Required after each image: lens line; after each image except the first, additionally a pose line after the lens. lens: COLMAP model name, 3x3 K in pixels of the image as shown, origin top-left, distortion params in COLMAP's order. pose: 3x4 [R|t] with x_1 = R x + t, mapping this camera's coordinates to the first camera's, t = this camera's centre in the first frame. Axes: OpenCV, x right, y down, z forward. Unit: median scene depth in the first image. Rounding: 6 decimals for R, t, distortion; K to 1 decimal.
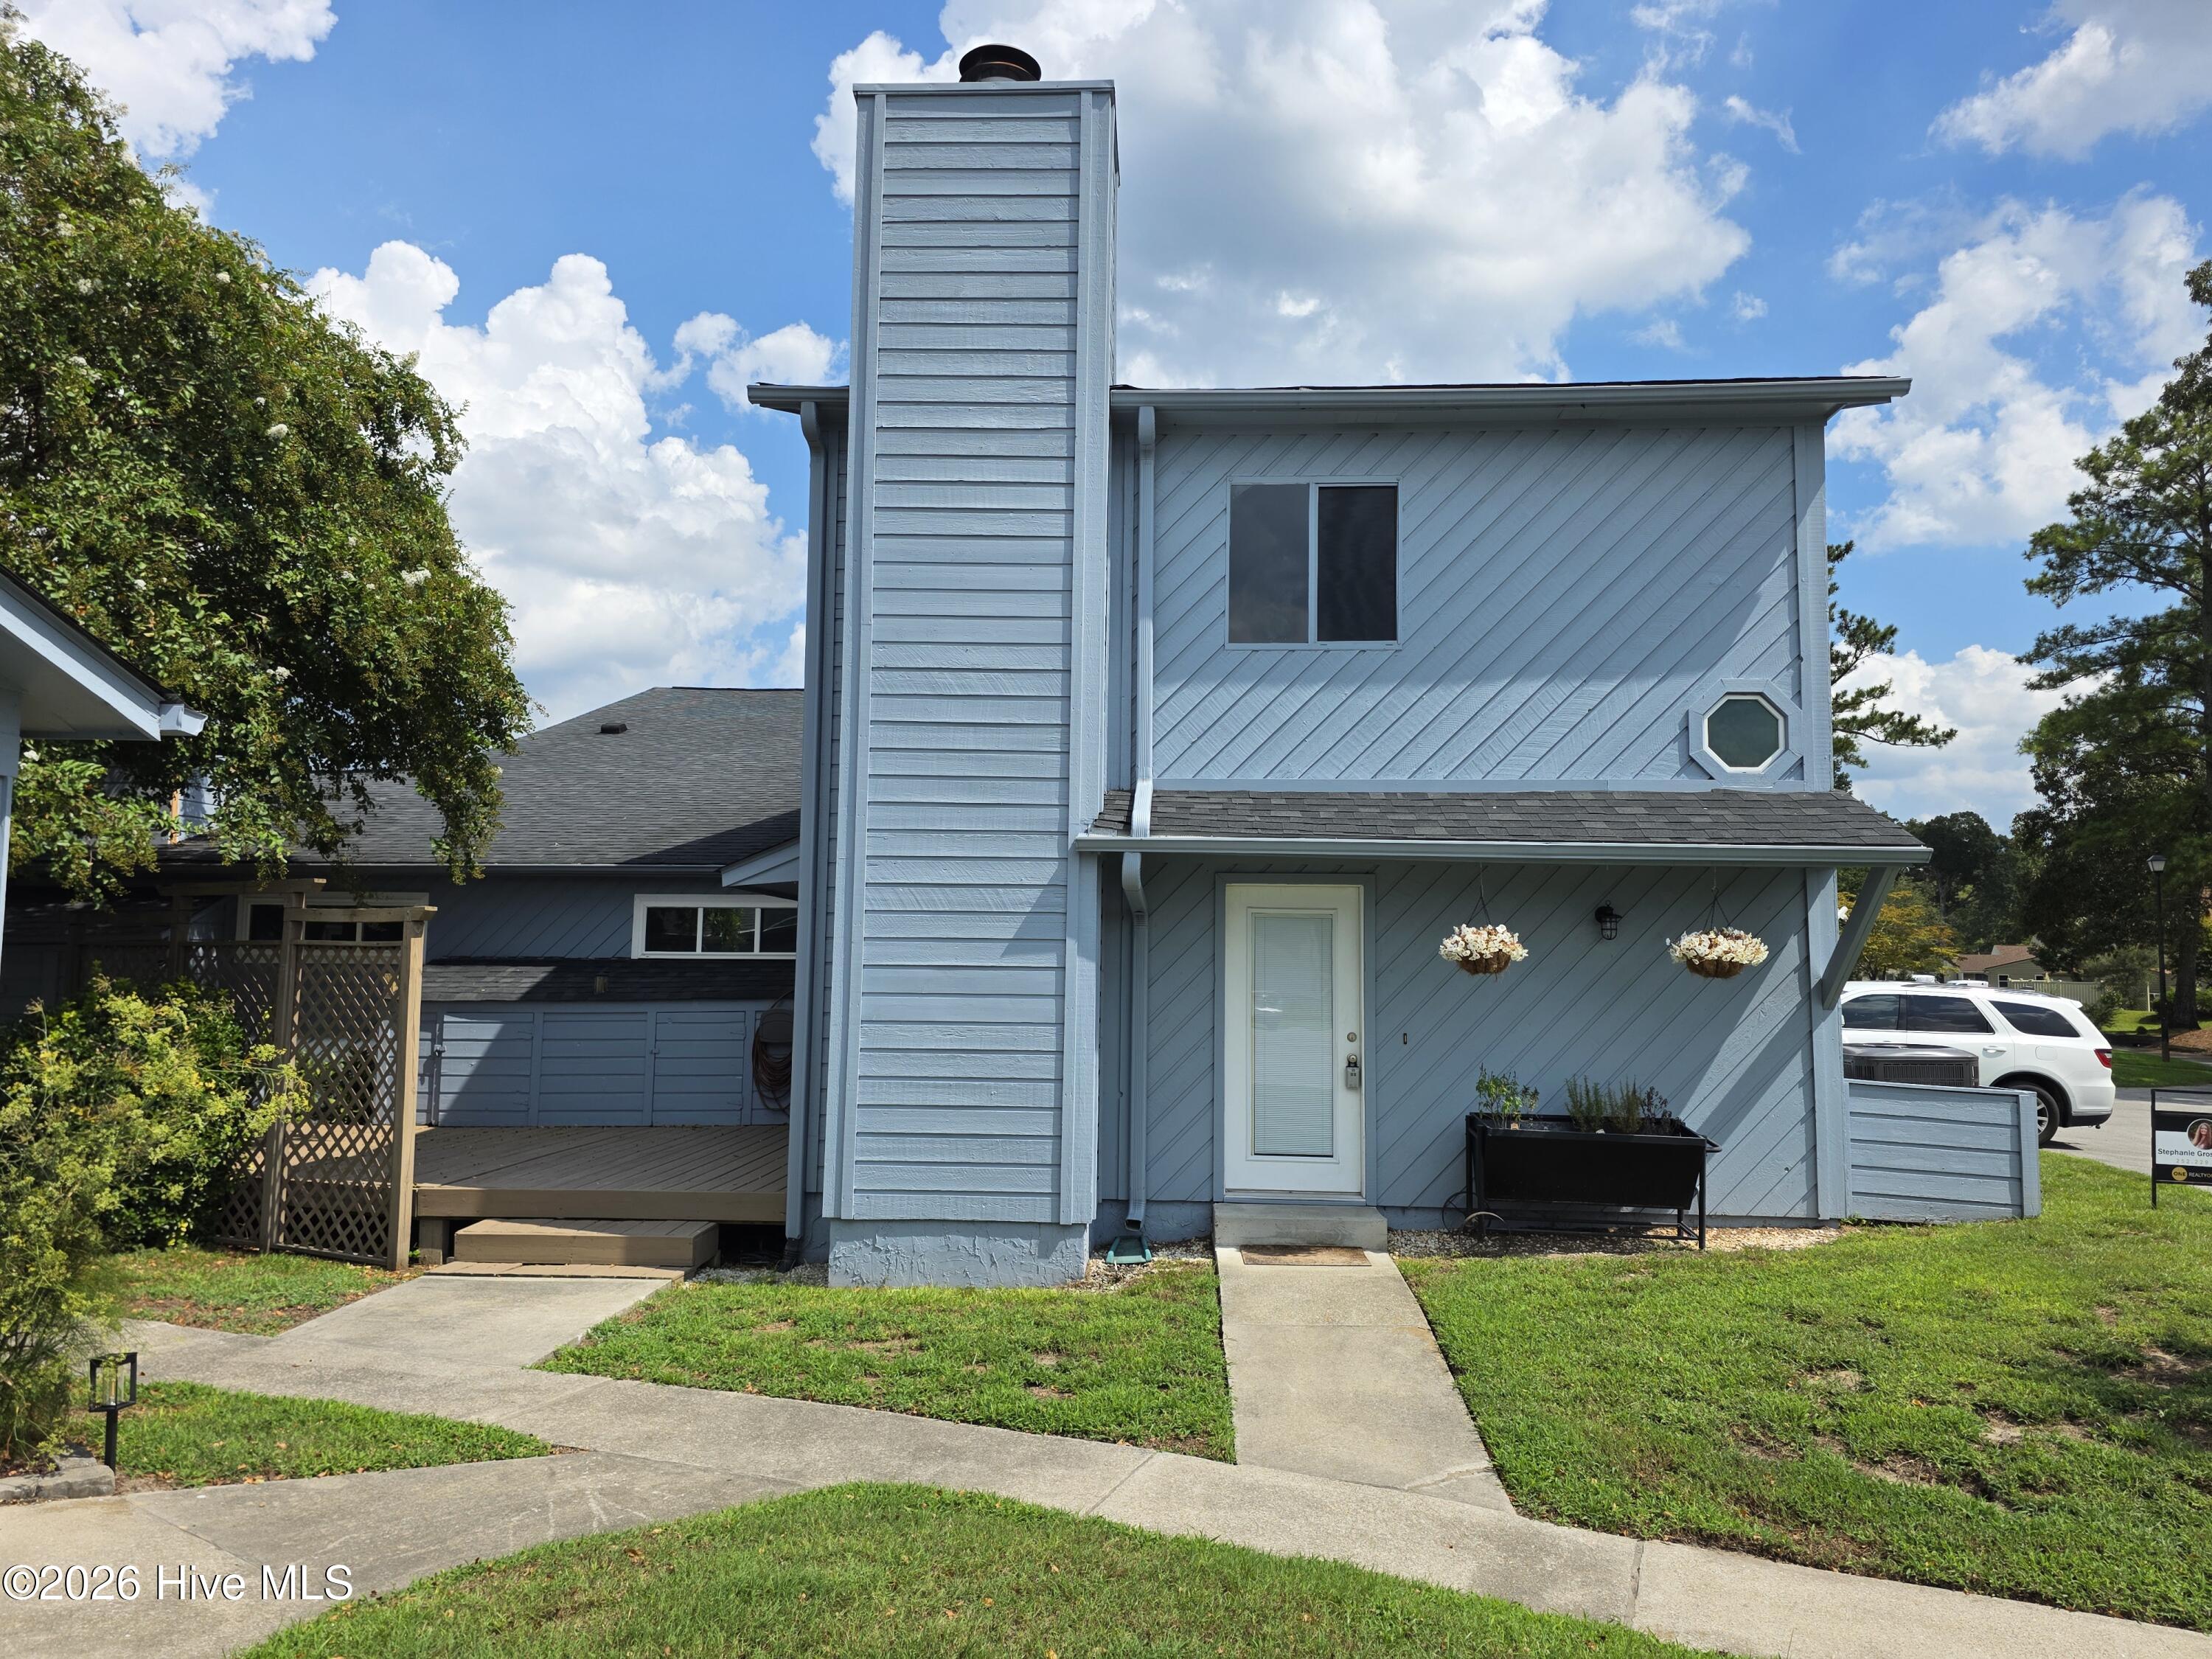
lens RADIAL K [[1500.9, 0, 1106.3], [0, 1500.9, 836.1], [0, 0, 1]] dist [0.088182, -0.088909]
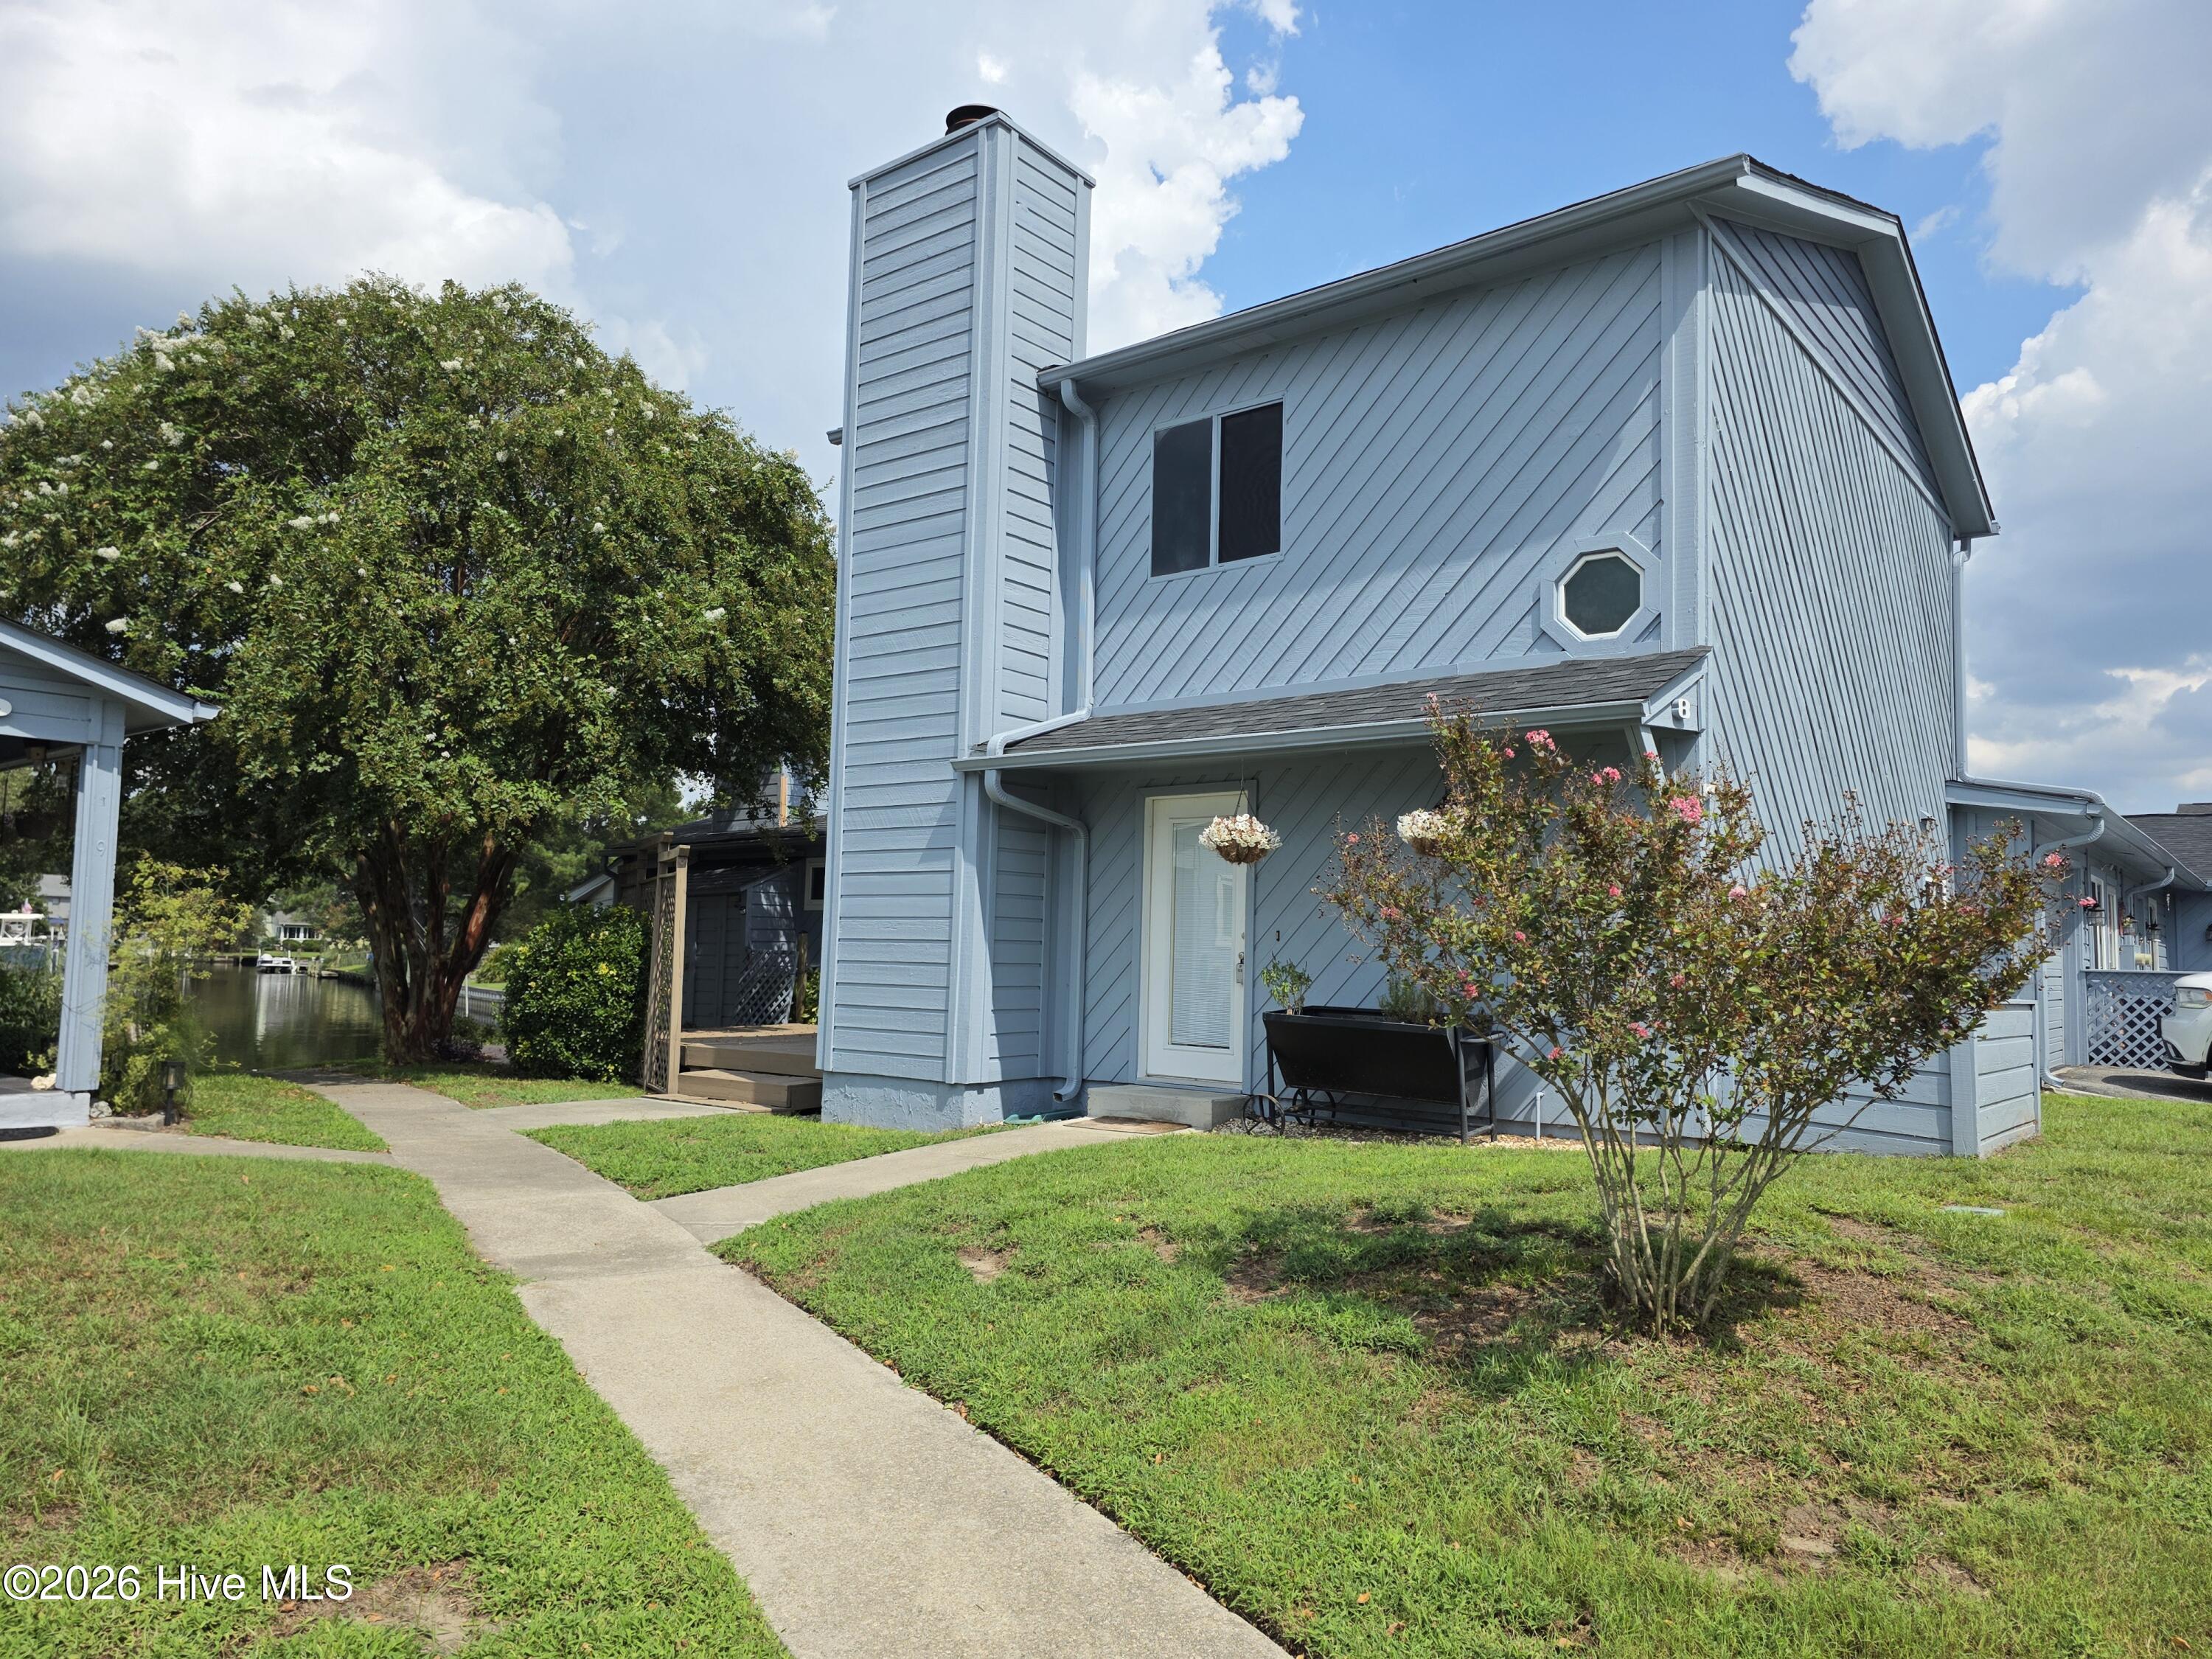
lens RADIAL K [[1500.9, 0, 1106.3], [0, 1500.9, 836.1], [0, 0, 1]] dist [0.088182, -0.088909]
pose [[0.810935, -0.043645, -0.583506, 0.692947], [0.044926, 0.998915, -0.012280, 0.072285], [0.583409, -0.016257, 0.812016, 0.093023]]
